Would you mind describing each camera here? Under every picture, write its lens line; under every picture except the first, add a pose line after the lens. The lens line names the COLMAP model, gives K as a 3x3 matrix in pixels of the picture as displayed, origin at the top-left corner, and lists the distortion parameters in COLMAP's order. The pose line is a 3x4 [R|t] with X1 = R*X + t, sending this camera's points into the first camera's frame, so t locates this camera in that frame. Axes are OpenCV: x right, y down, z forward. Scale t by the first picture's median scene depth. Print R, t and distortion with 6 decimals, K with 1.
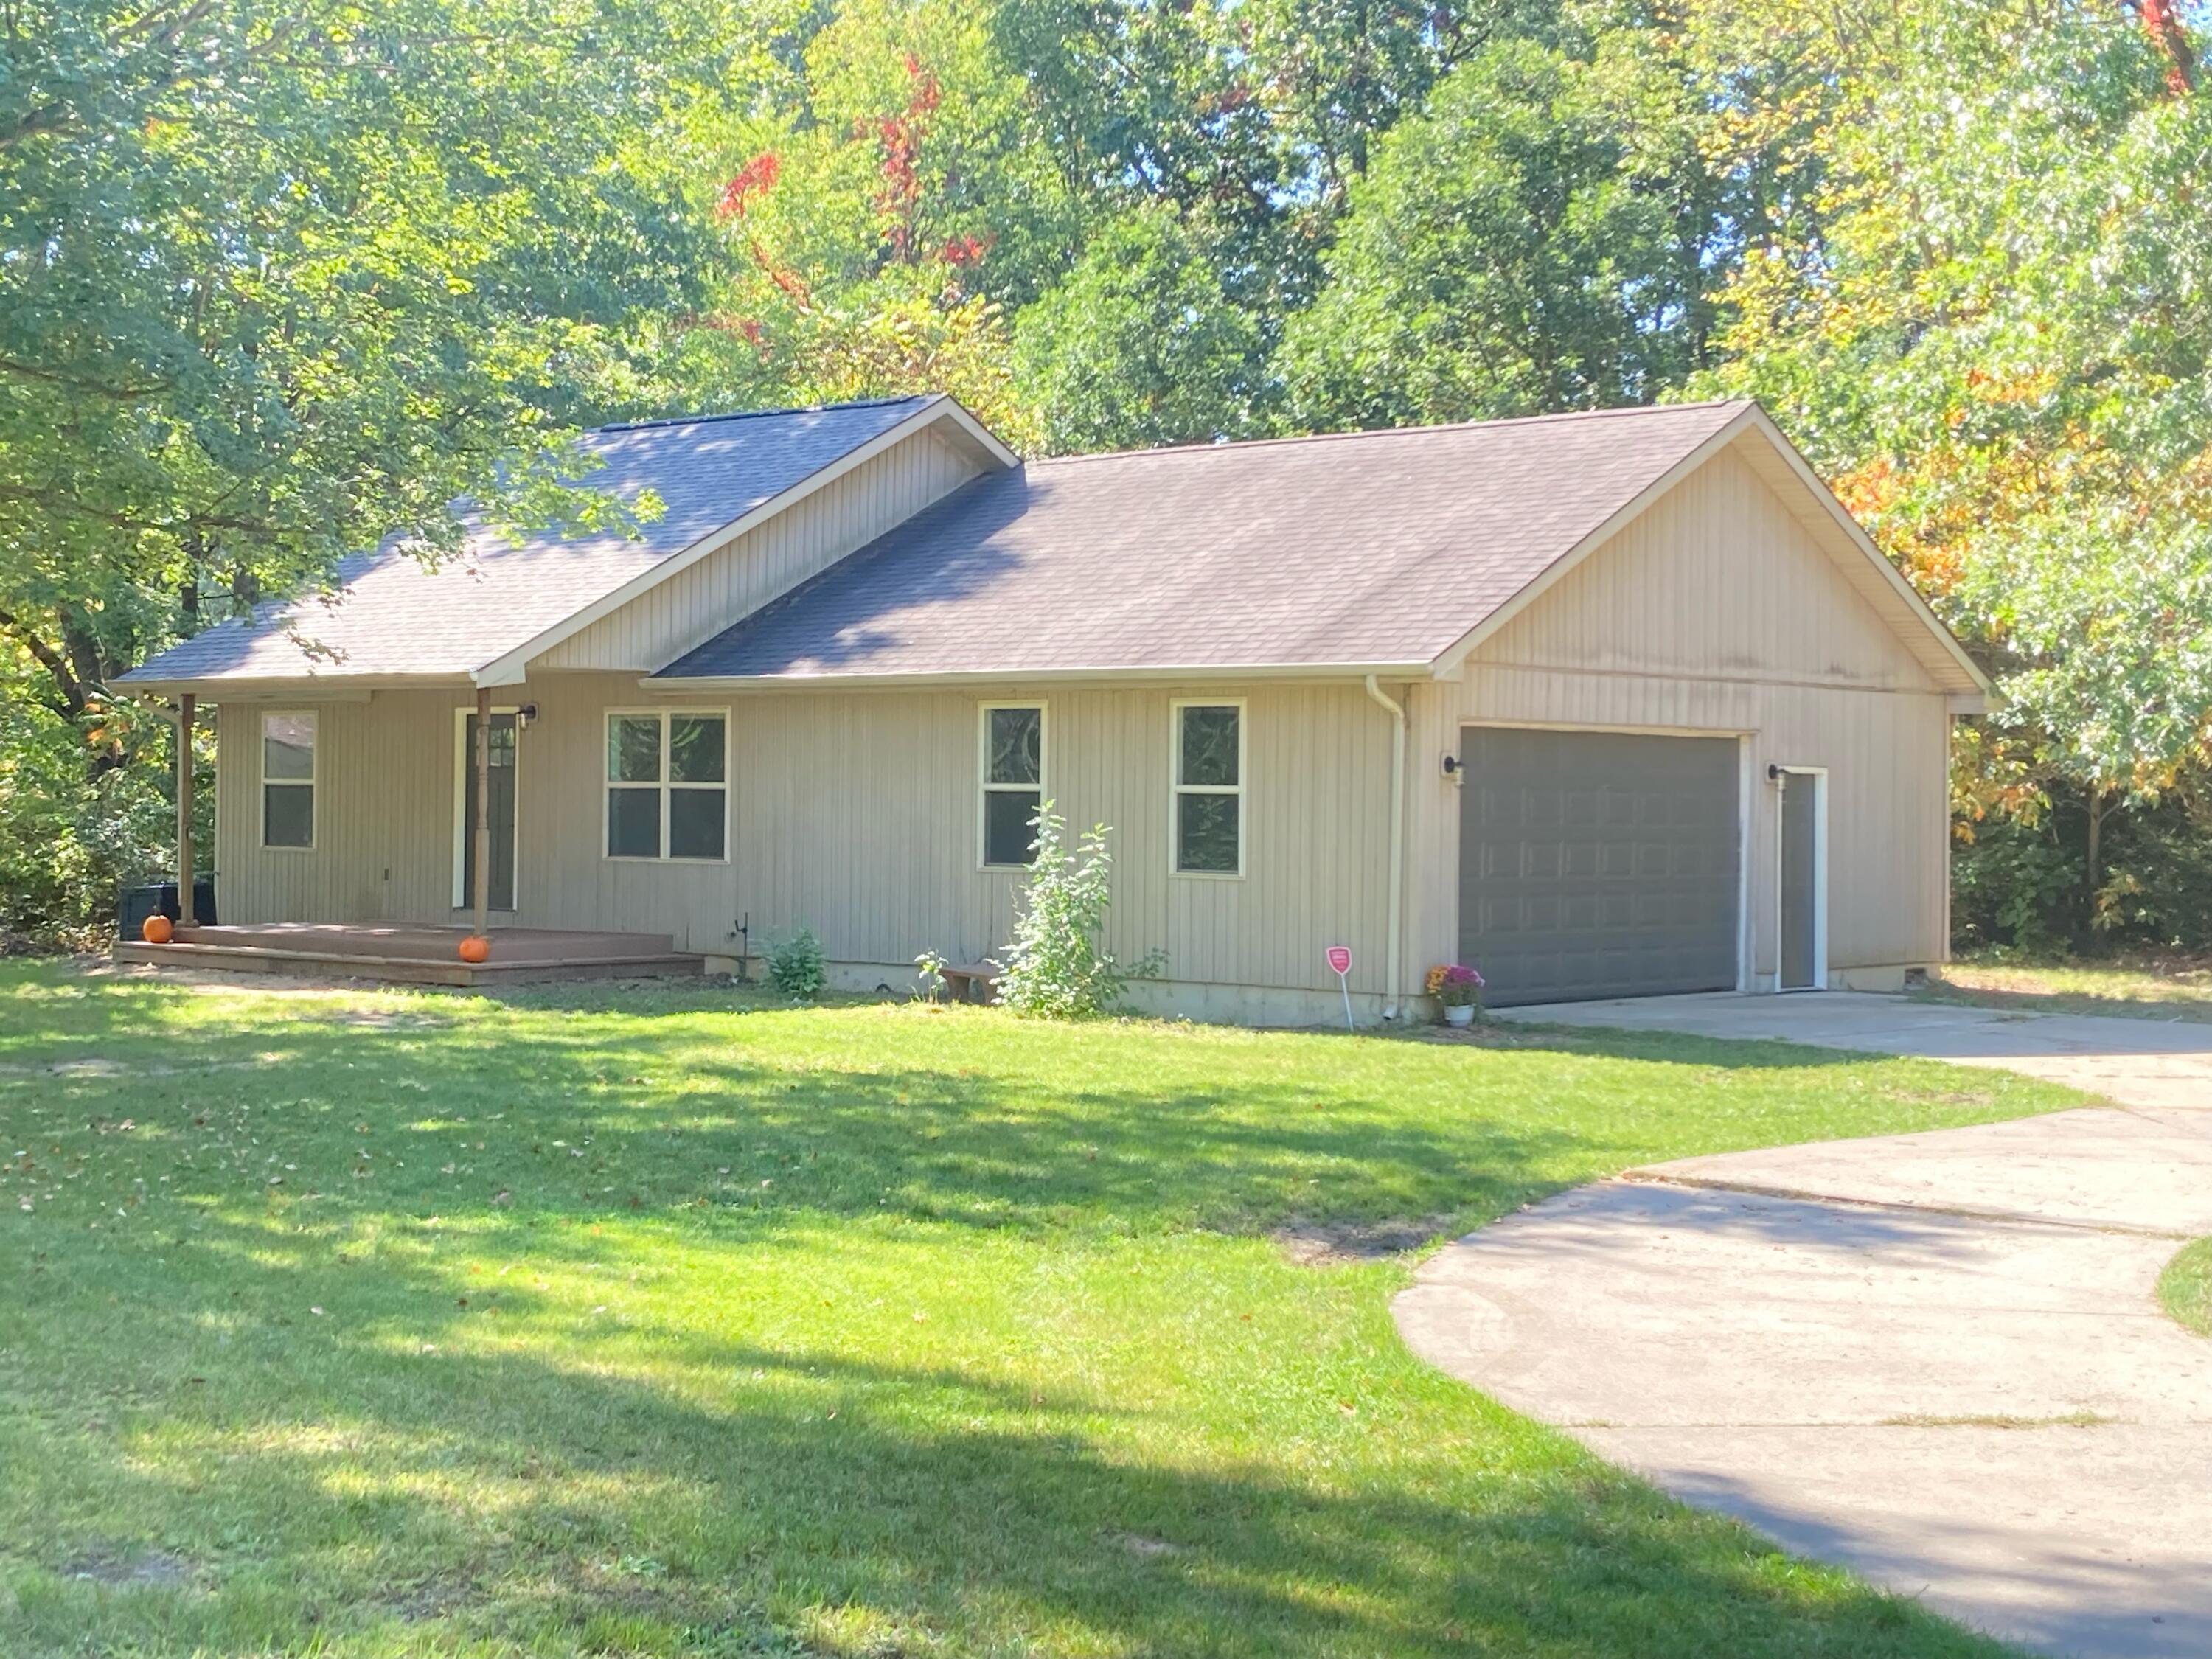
lens RADIAL K [[3250.7, 0, 1106.0], [0, 3250.7, 829.5], [0, 0, 1]] dist [0.228637, 0.000050]
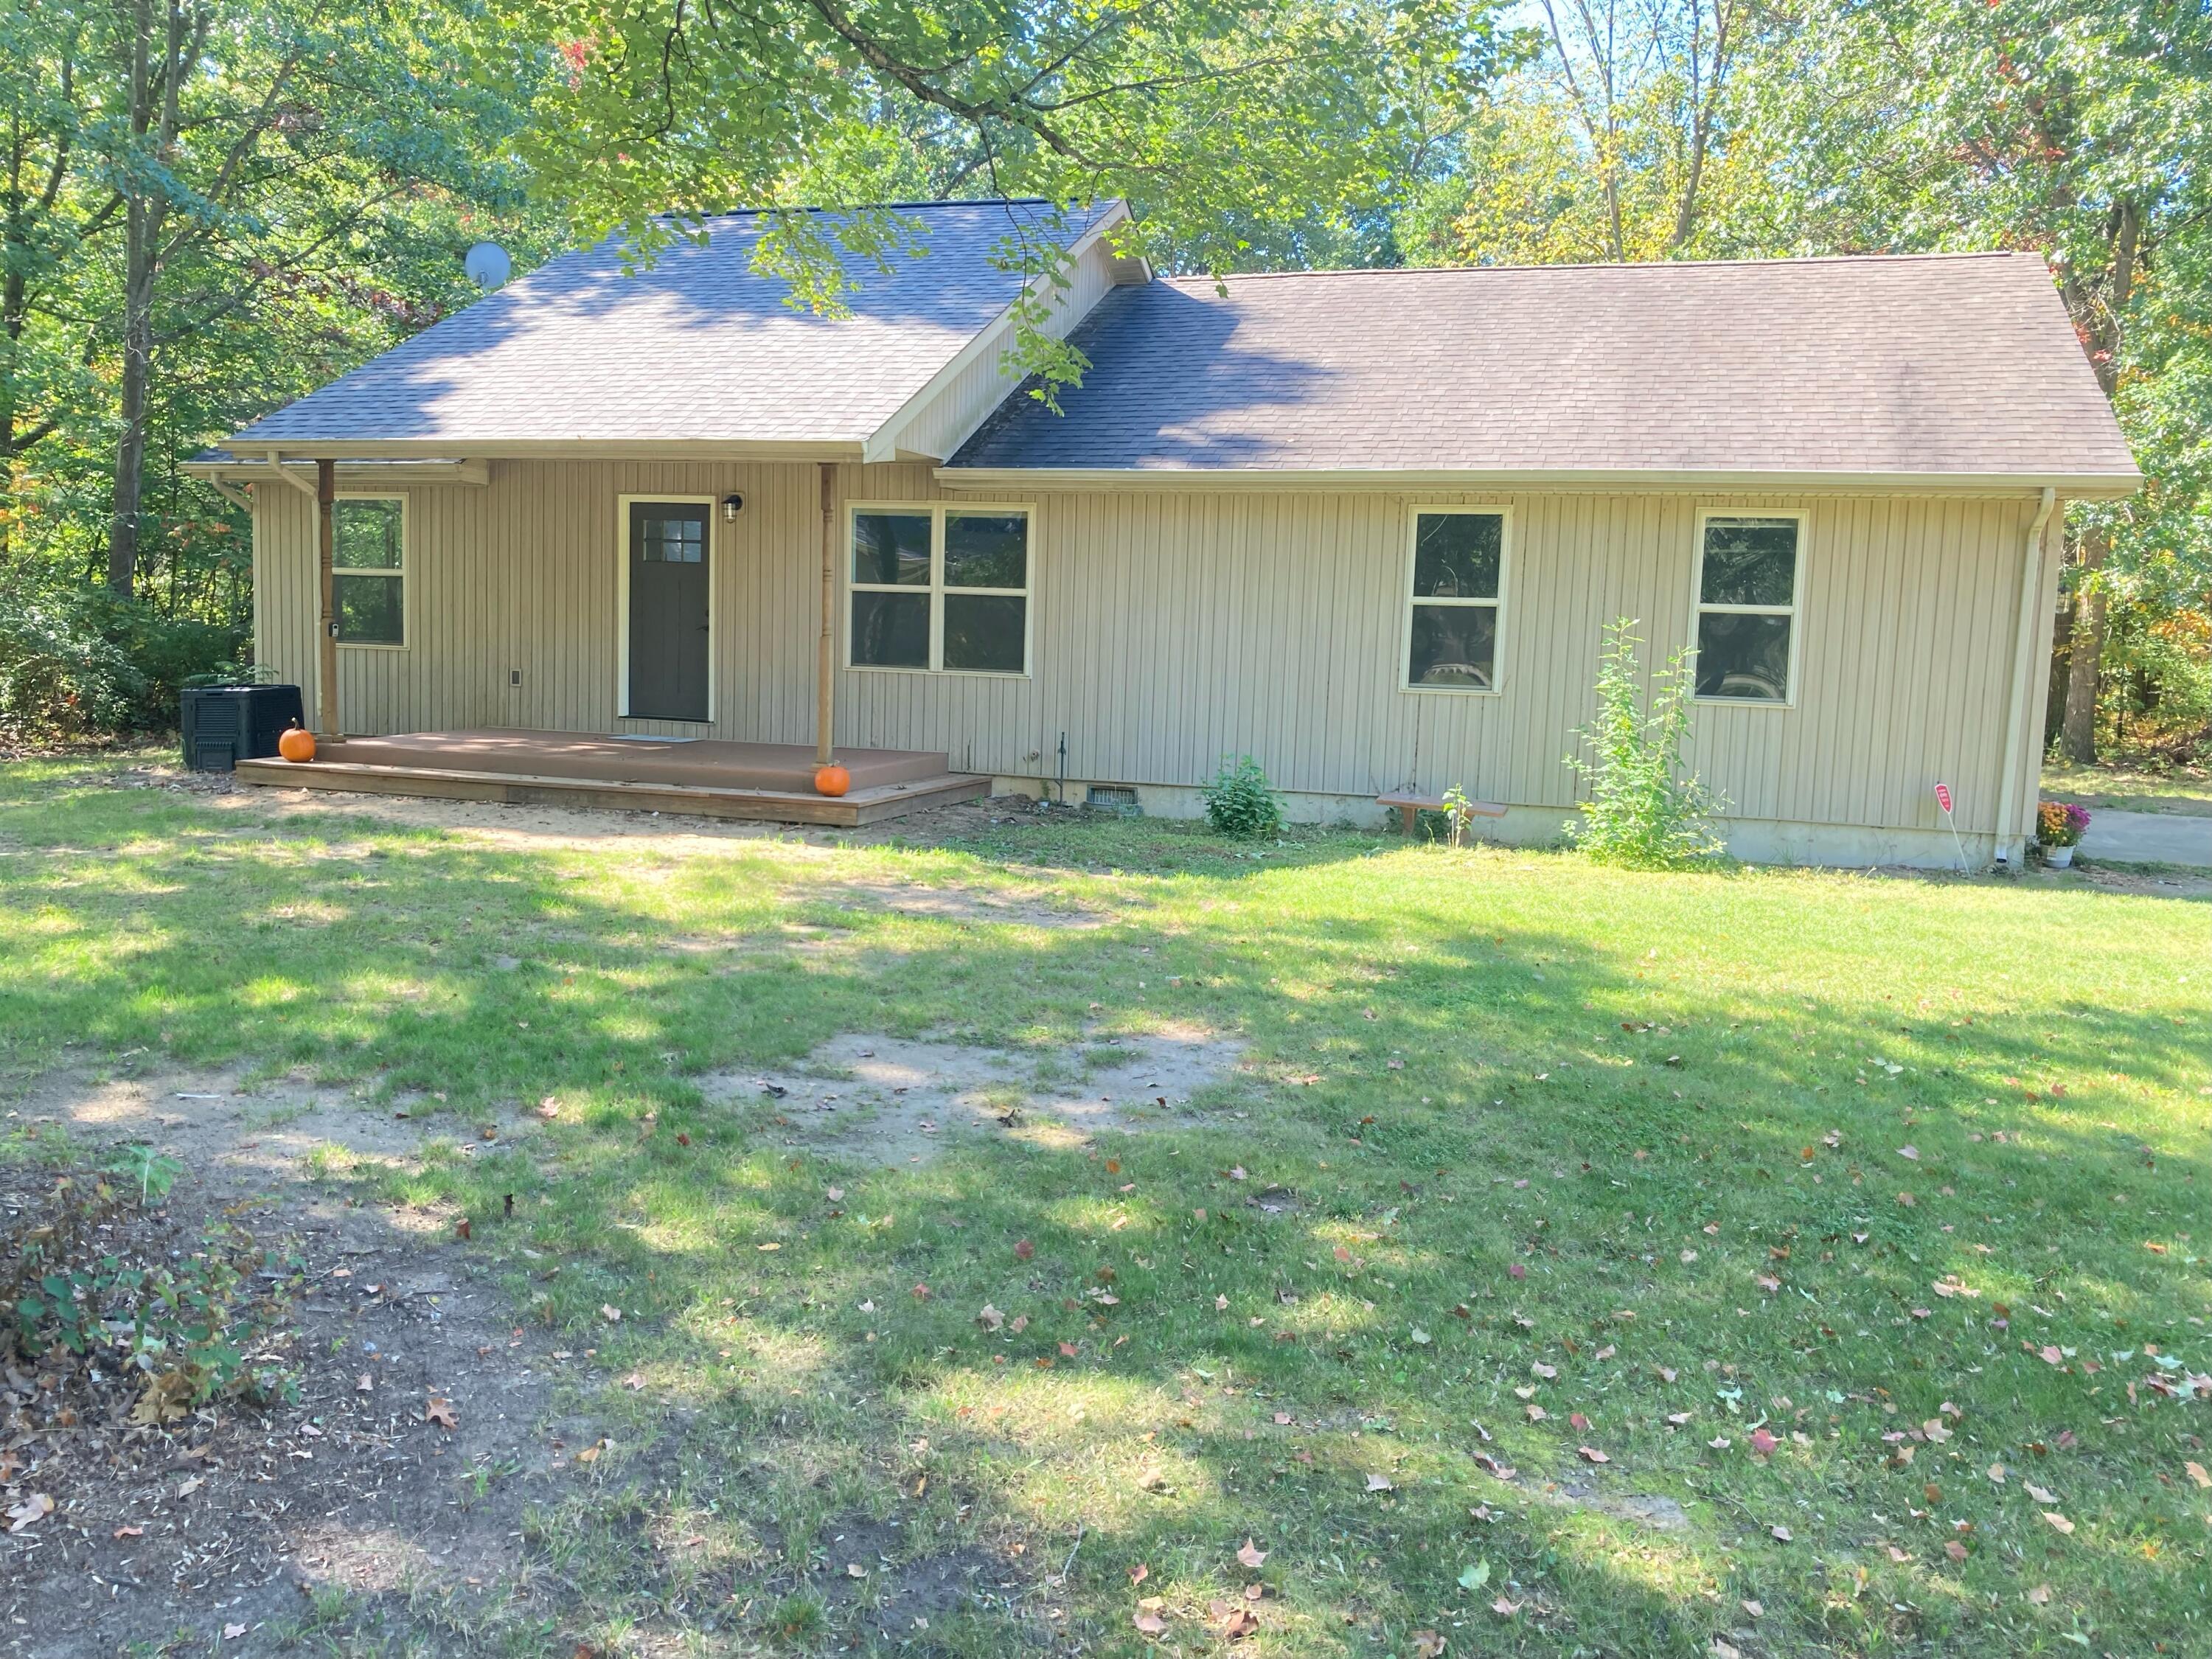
lens RADIAL K [[1834.3, 0, 1106.0], [0, 1834.3, 829.5], [0, 0, 1]] dist [0.018065, -0.000142]
pose [[0.921852, -0.032320, 0.386192, -0.305726], [-0.014483, 0.992947, 0.117671, -0.008394], [-0.387271, -0.114068, 0.914882, 0.527560]]
